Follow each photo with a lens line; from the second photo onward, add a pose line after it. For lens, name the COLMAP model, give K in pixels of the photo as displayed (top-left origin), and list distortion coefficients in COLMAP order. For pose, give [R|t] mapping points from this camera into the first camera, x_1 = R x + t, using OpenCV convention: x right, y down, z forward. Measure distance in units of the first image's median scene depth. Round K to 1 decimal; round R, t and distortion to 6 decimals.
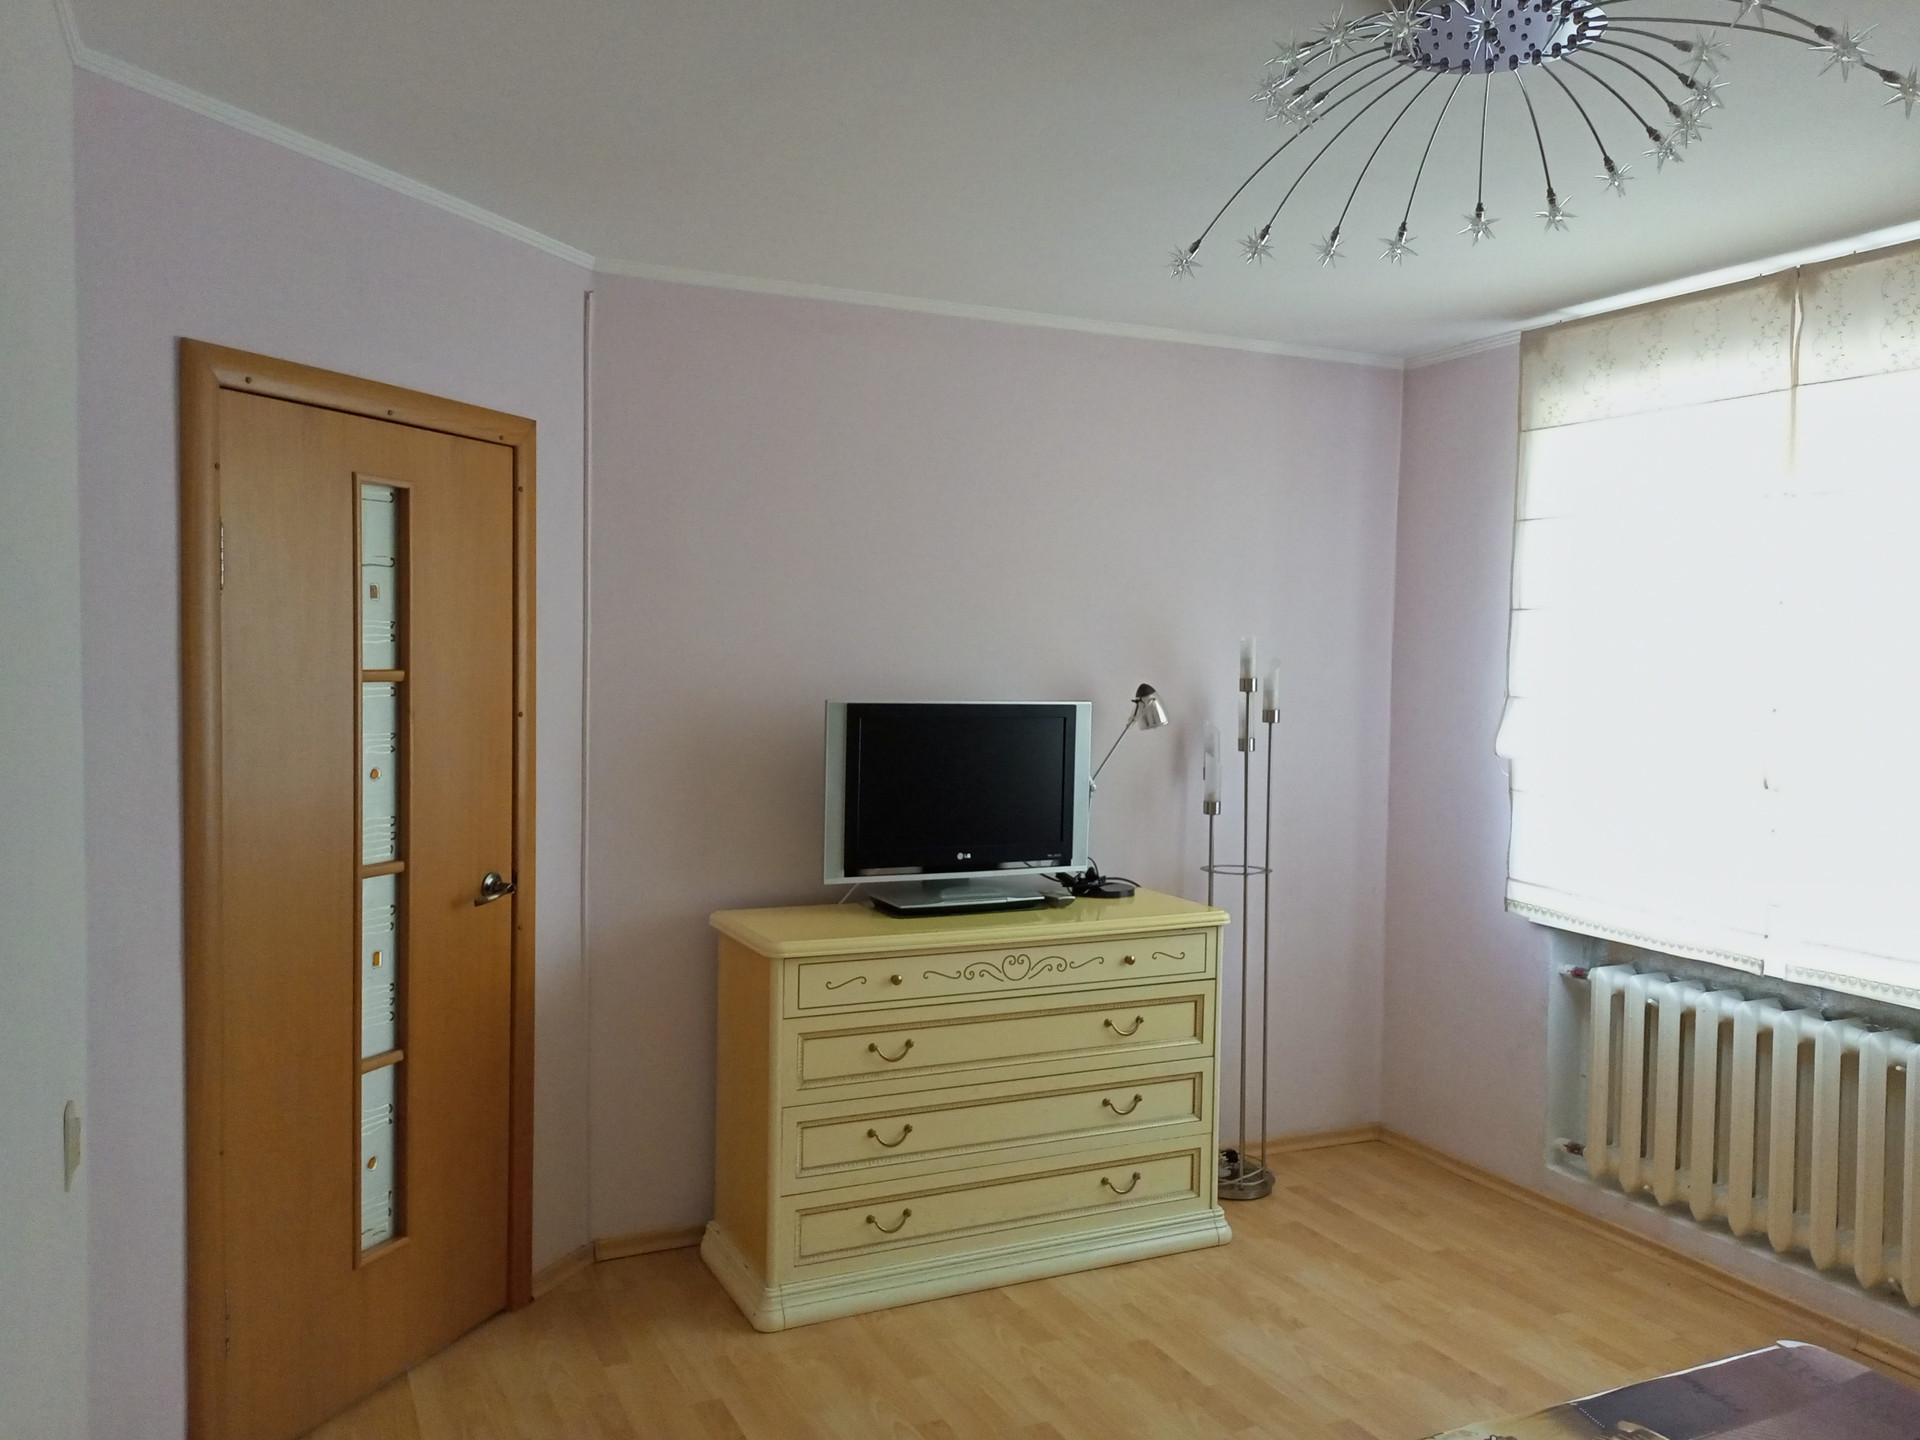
lens RADIAL K [[1507.2, 0, 956.0], [0, 1507.2, 715.5], [0, 0, 1]] dist [0.048252, -0.055834]
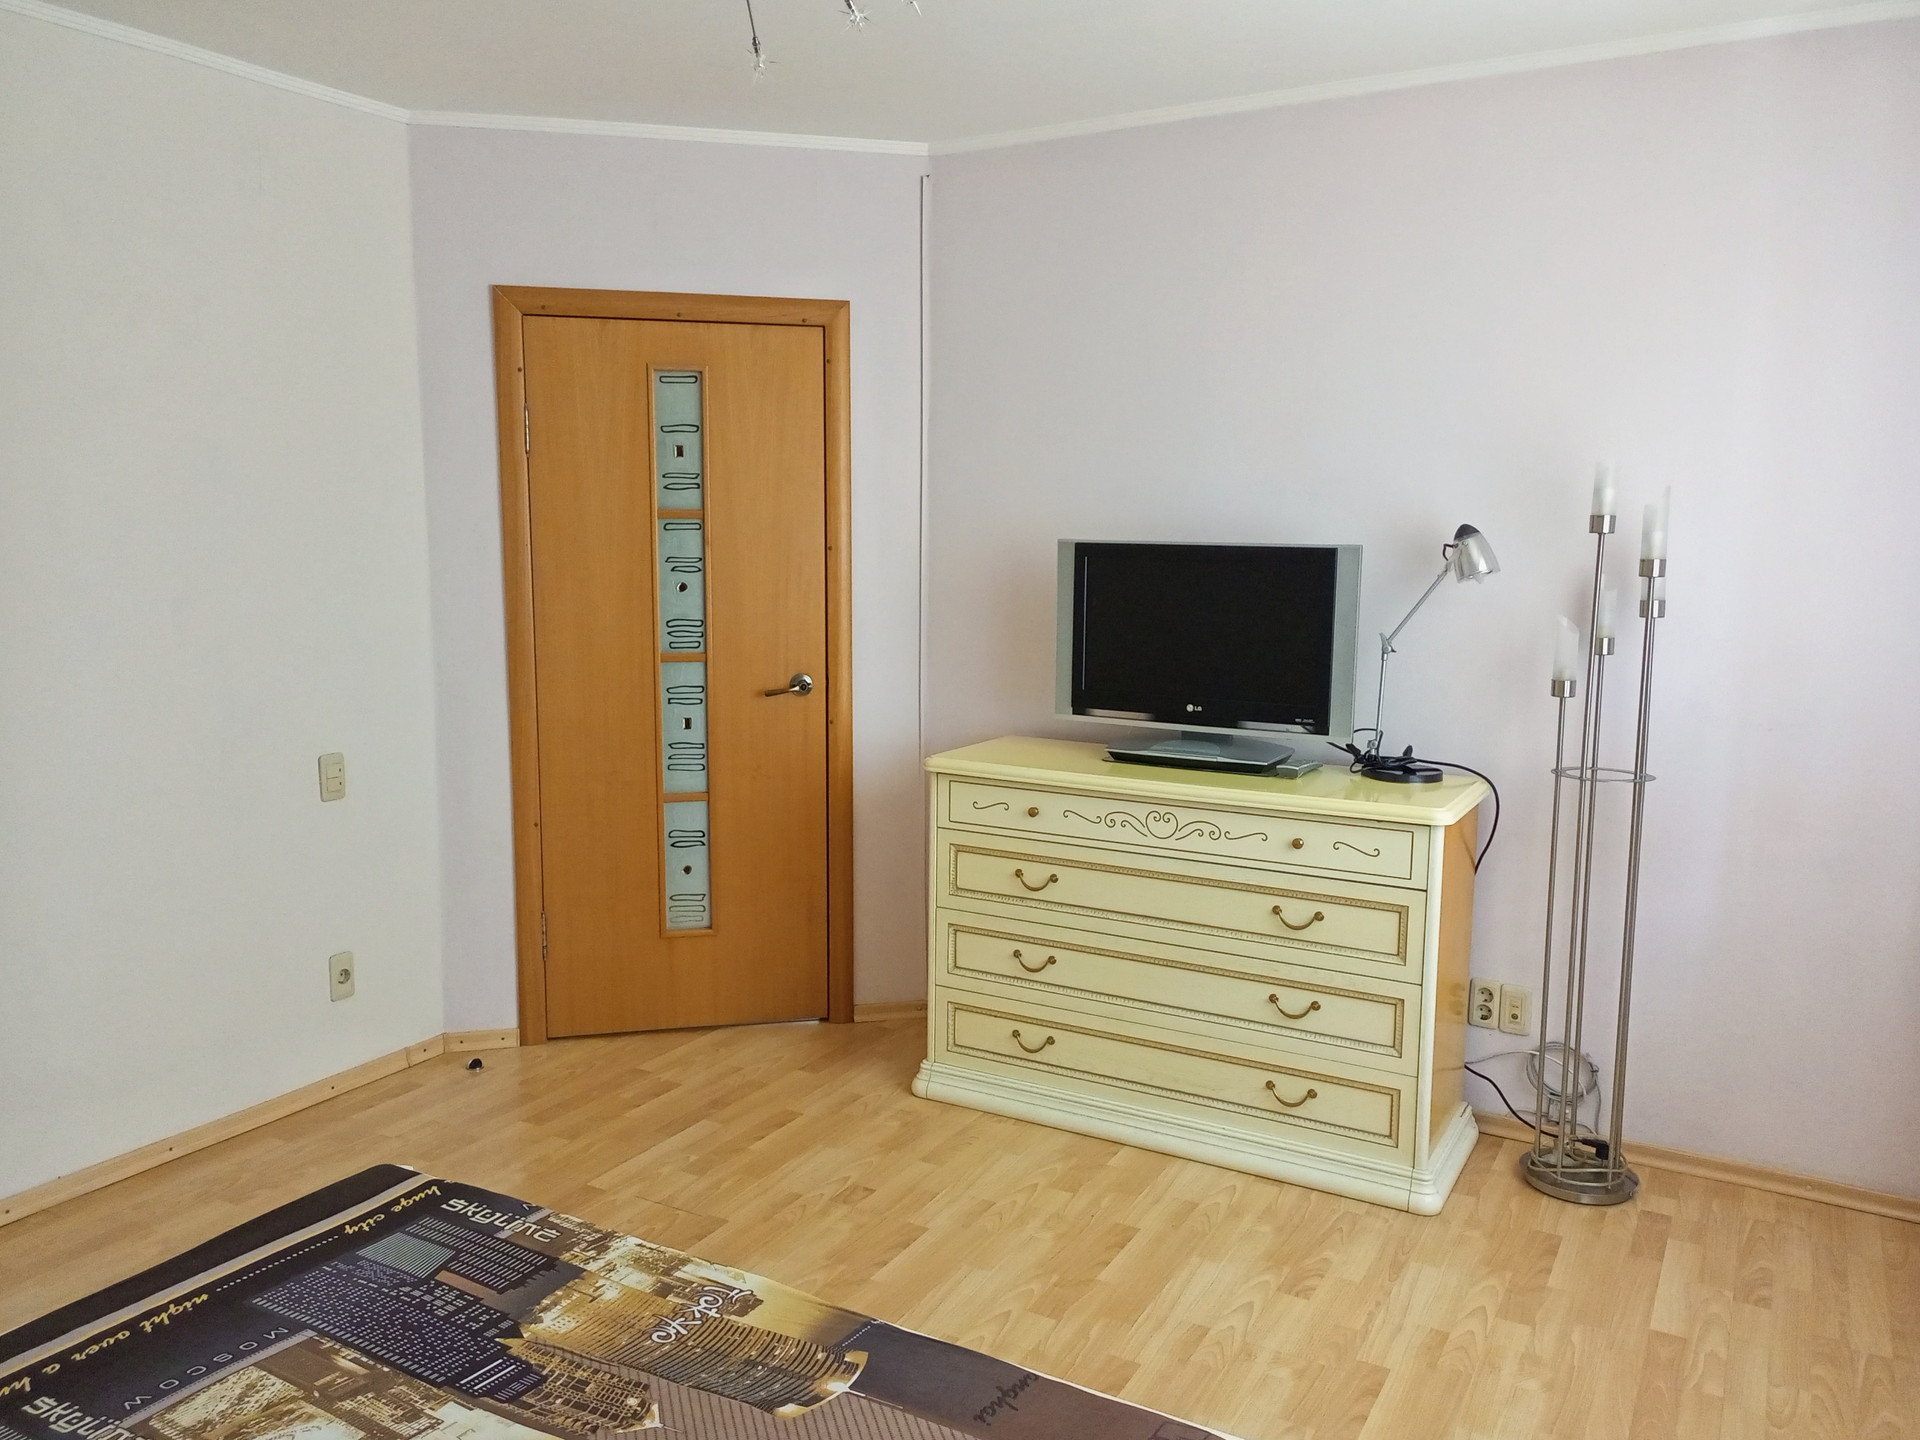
lens RADIAL K [[1507.2, 0, 947.8], [0, 1507.2, 728.7], [0, 0, 1]] dist [0.048252, -0.055834]
pose [[0.551282, 0.099997, -0.828305, 0.738206], [-0.033094, 0.994631, 0.098051, 0.019741], [0.833662, -0.026642, 0.551632, 0.373059]]
